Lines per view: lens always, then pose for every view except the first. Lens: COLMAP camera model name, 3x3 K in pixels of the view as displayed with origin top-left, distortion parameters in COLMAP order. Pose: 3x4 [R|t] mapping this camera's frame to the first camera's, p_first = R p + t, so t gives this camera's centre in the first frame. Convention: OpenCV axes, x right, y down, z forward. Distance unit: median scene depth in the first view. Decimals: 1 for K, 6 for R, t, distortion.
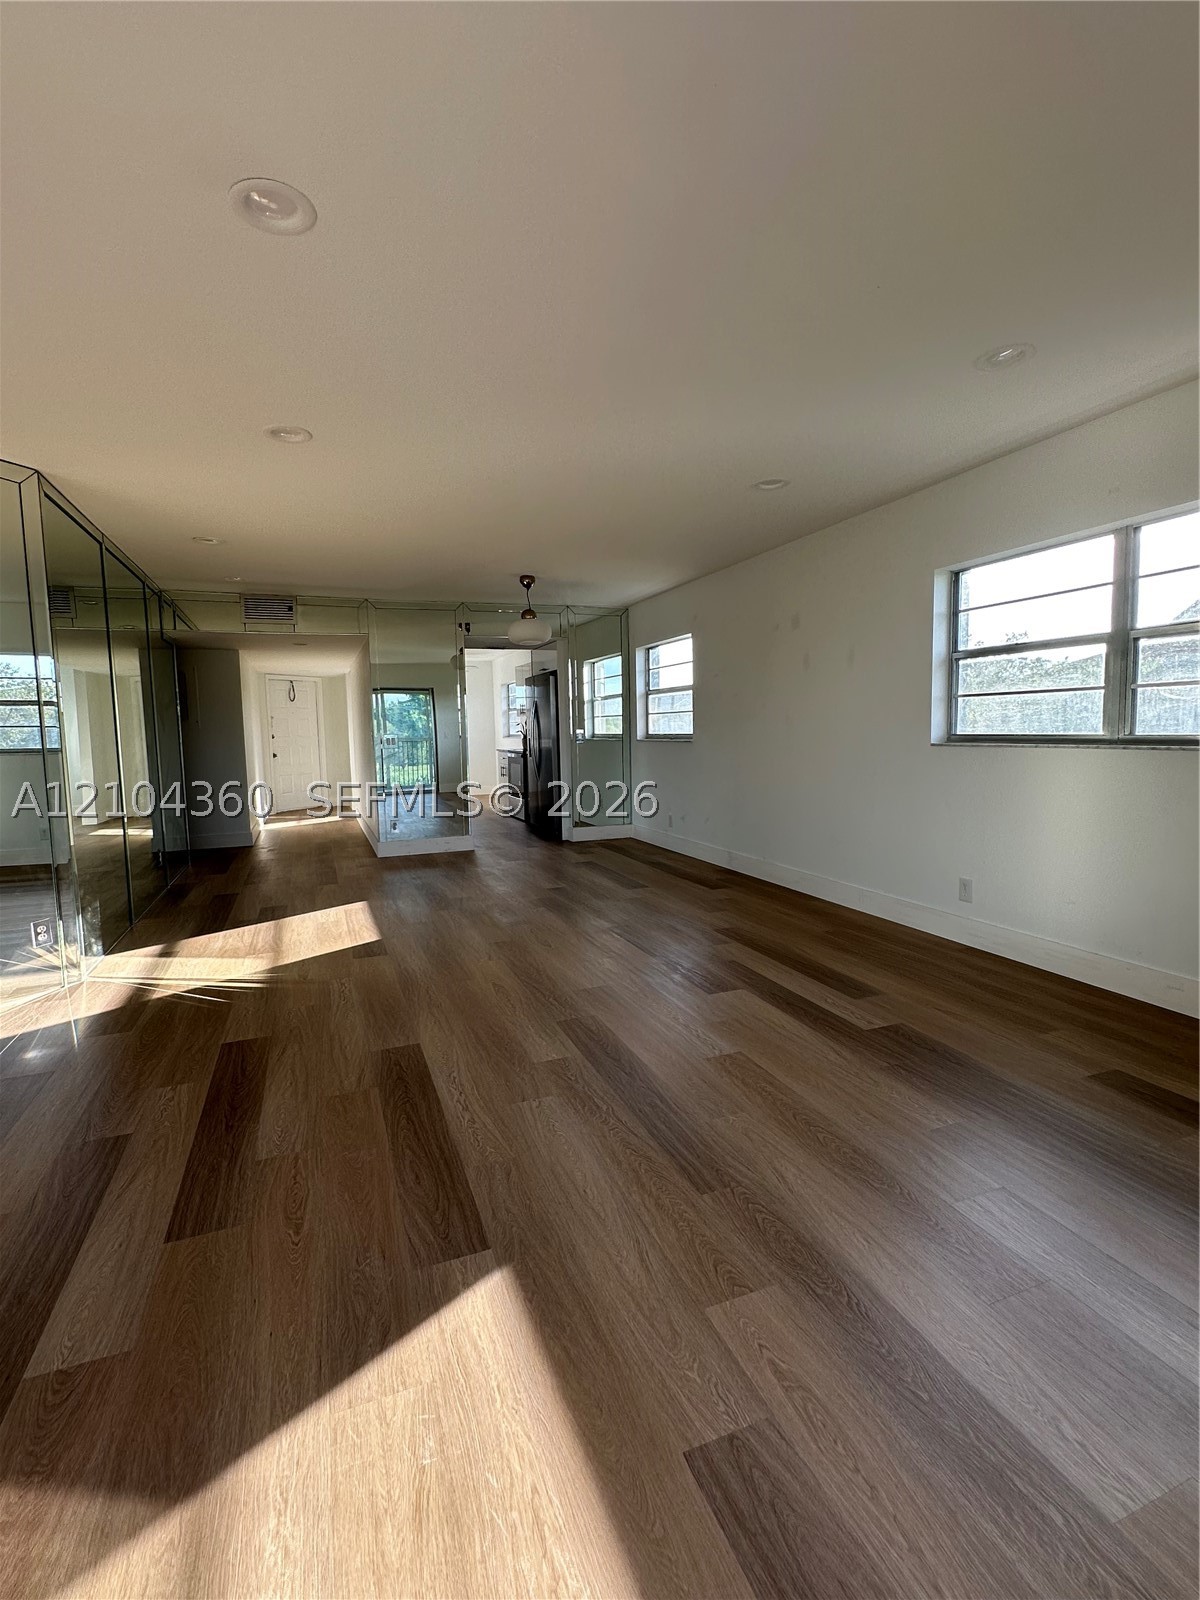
lens RADIAL K [[742.5, 0, 600.0], [0, 742.5, 800.0], [0, 0, 1]] dist [-0.004597, -0.000090]
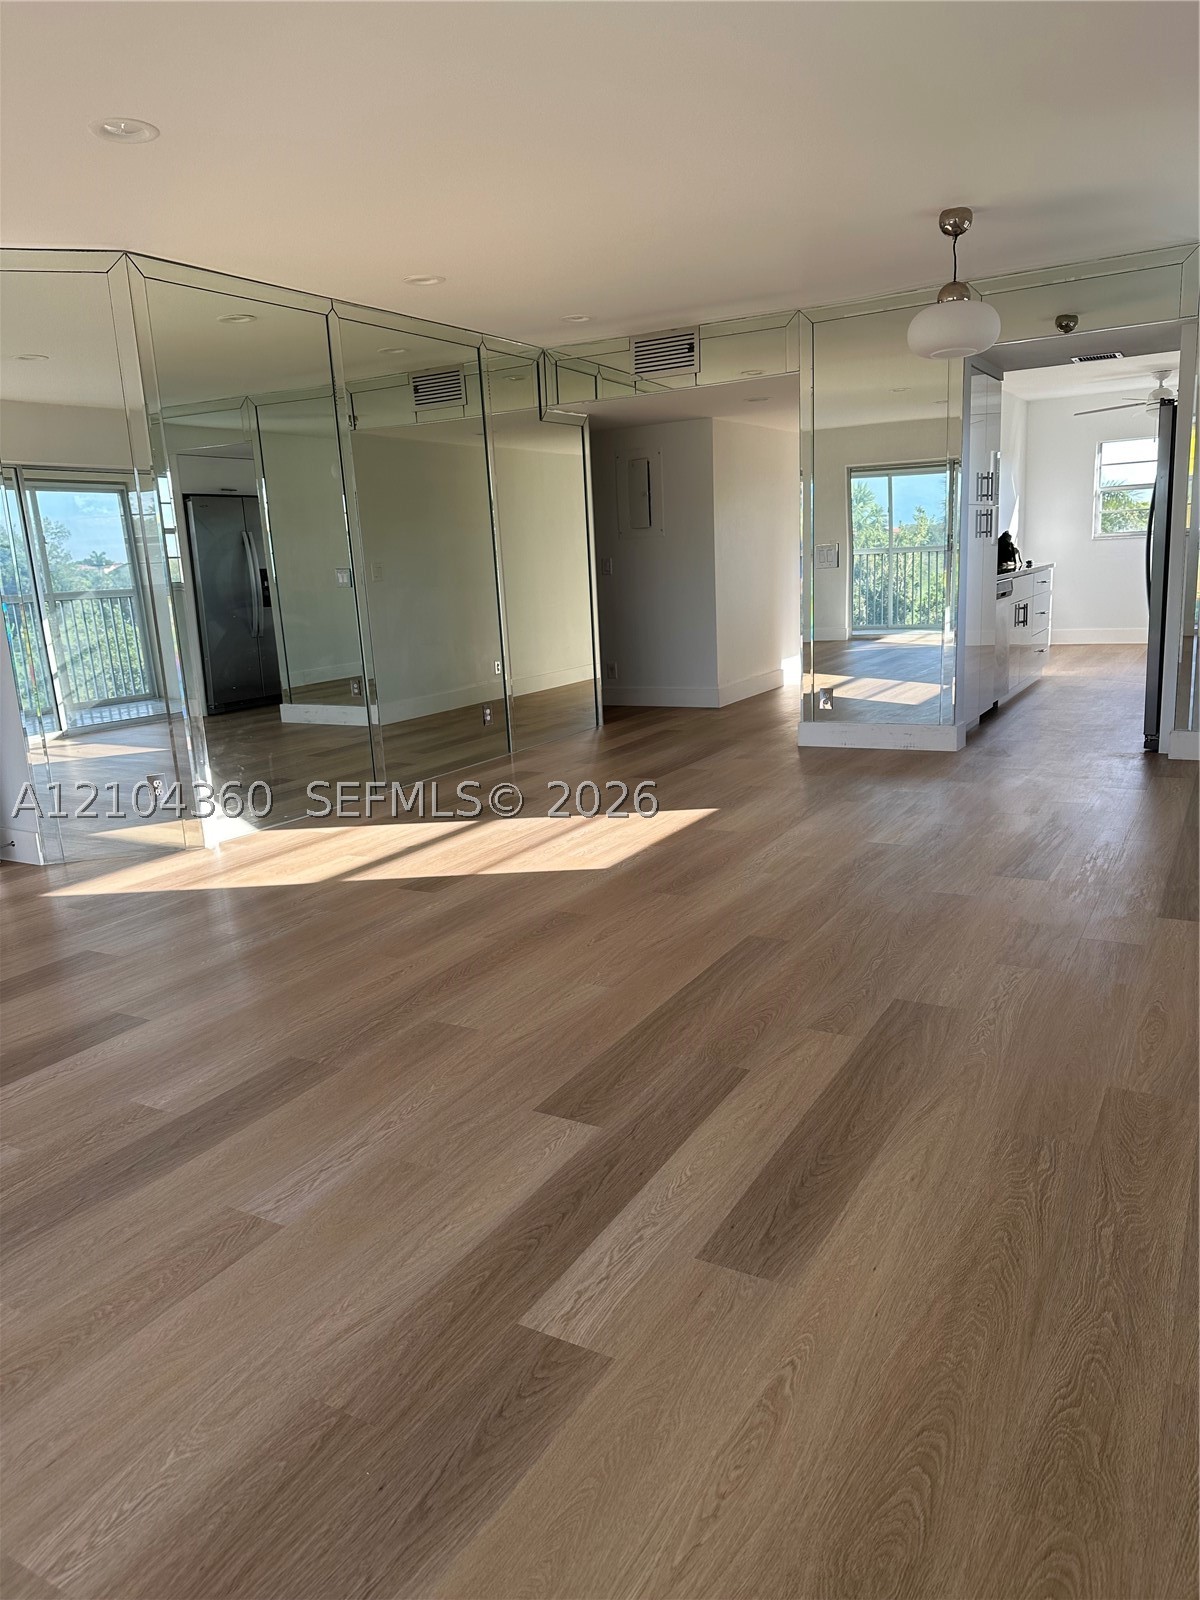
lens RADIAL K [[1112.4, 0, 603.1], [0, 1112.4, 806.4], [0, 0, 1]] dist [0.141389, -0.213855]
pose [[0.628329, 0.160199, -0.761274, 0.389917], [-0.039145, 0.983839, 0.174725, -0.037774], [0.776962, -0.079985, 0.624446, 0.320585]]
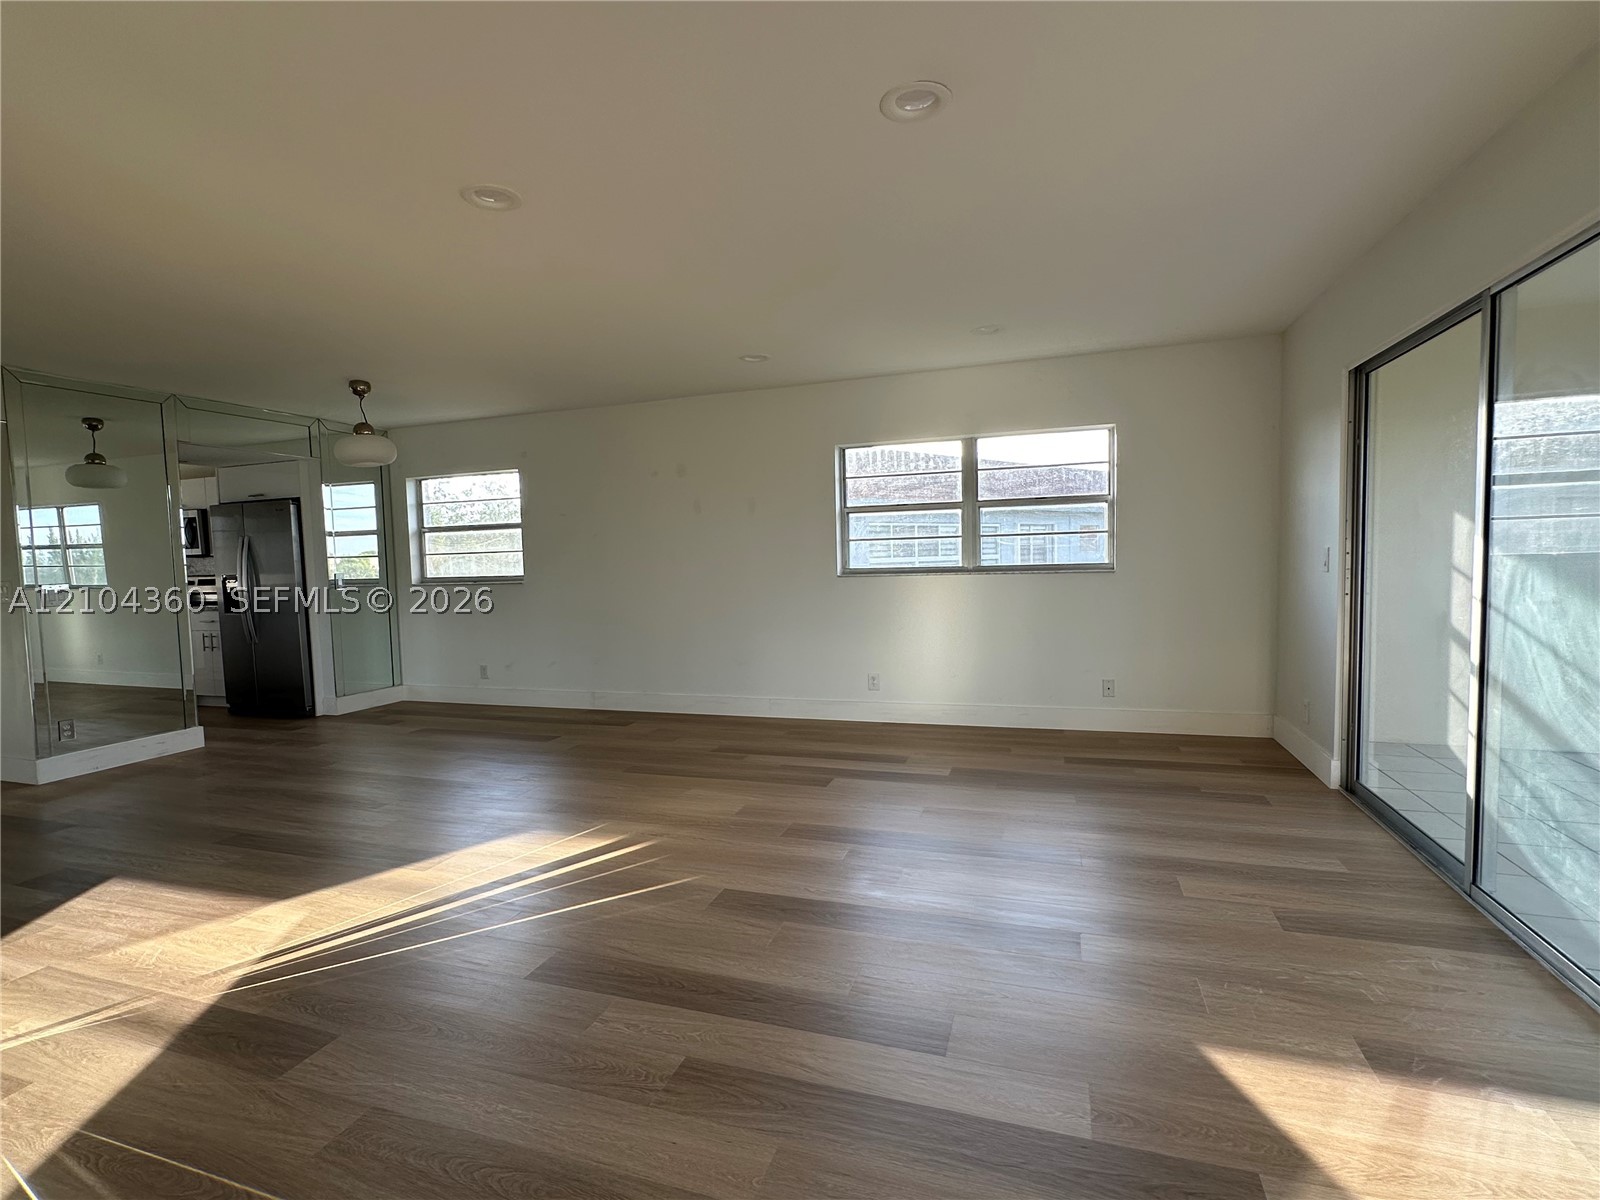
lens RADIAL K [[763.2, 0, 795.1], [0, 763.2, 609.4], [0, 0, 1]] dist [0.000890, -0.000014]
pose [[0.647761, -0.047963, 0.760332, -0.433733], [0.087453, 0.996100, -0.011669, -0.004996], [-0.756808, 0.074052, 0.649429, 0.124724]]
